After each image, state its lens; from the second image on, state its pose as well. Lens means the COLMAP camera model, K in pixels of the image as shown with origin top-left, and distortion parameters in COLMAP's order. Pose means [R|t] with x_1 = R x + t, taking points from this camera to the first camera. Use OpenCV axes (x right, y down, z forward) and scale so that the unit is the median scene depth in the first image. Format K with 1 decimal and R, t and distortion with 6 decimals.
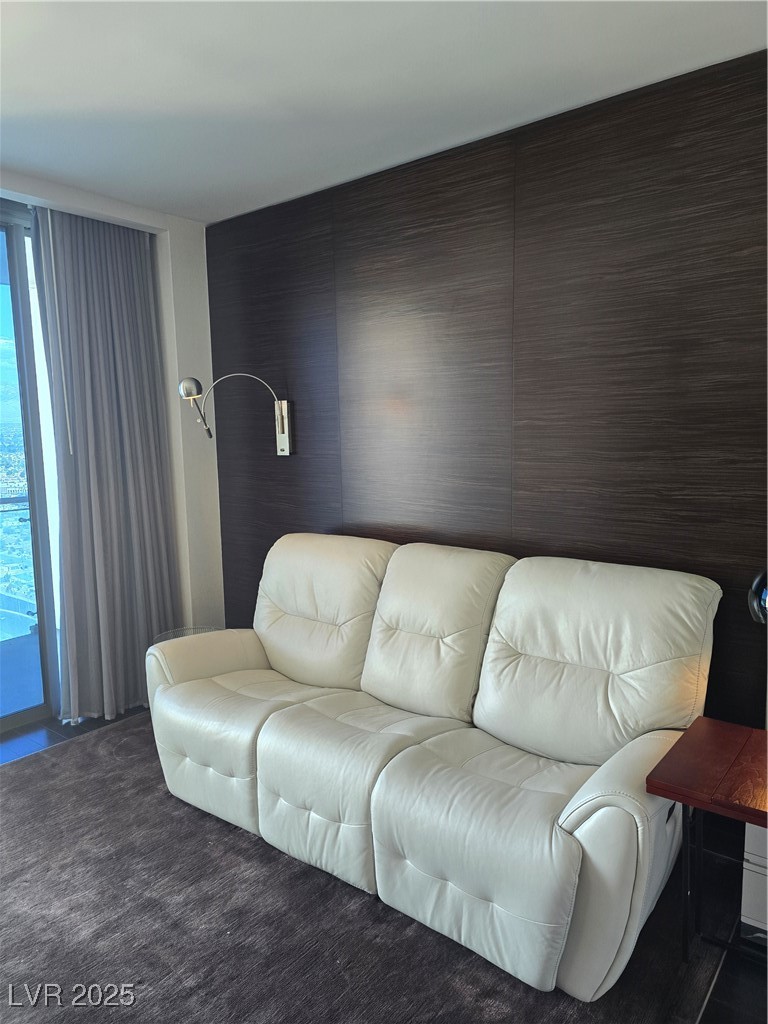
lens RADIAL K [[691.4, 0, 384.9], [0, 691.4, 514.9], [0, 0, 1]] dist [0.041549, -0.030699]
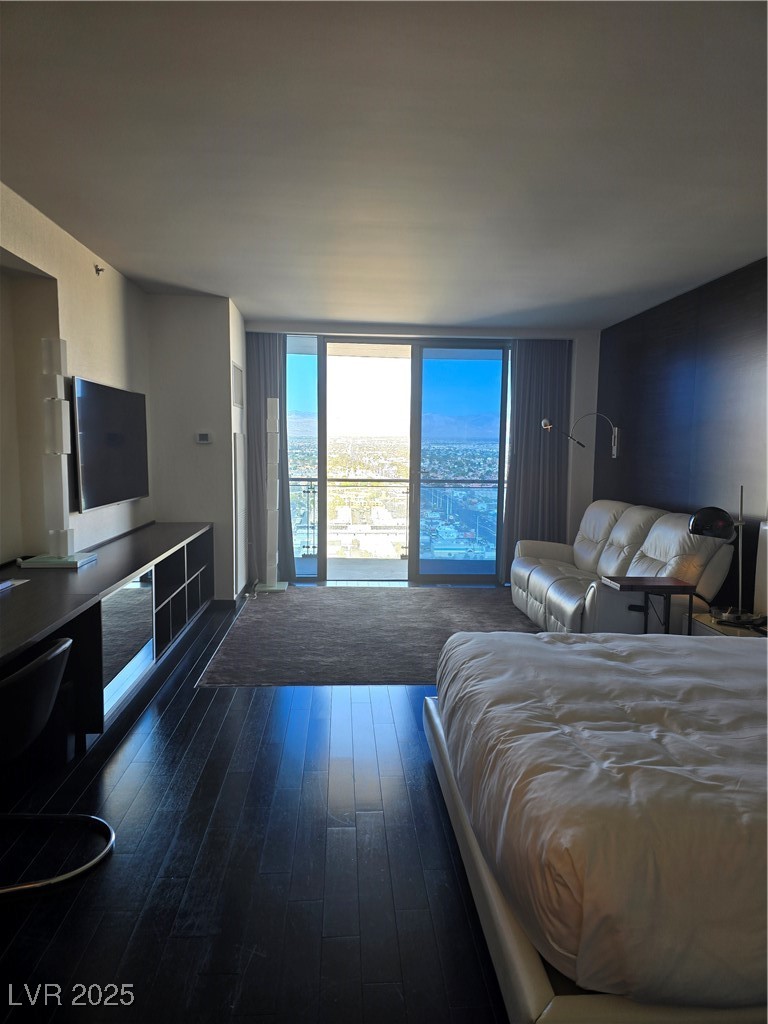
lens RADIAL K [[691.4, 0, 387.4], [0, 691.4, 512.8], [0, 0, 1]] dist [0.041549, -0.030699]
pose [[0.664105, 0.087274, -0.742528, 1.062332], [-0.102513, 0.994413, 0.025193, 0.090728], [0.740578, 0.059388, 0.669341, -0.823083]]
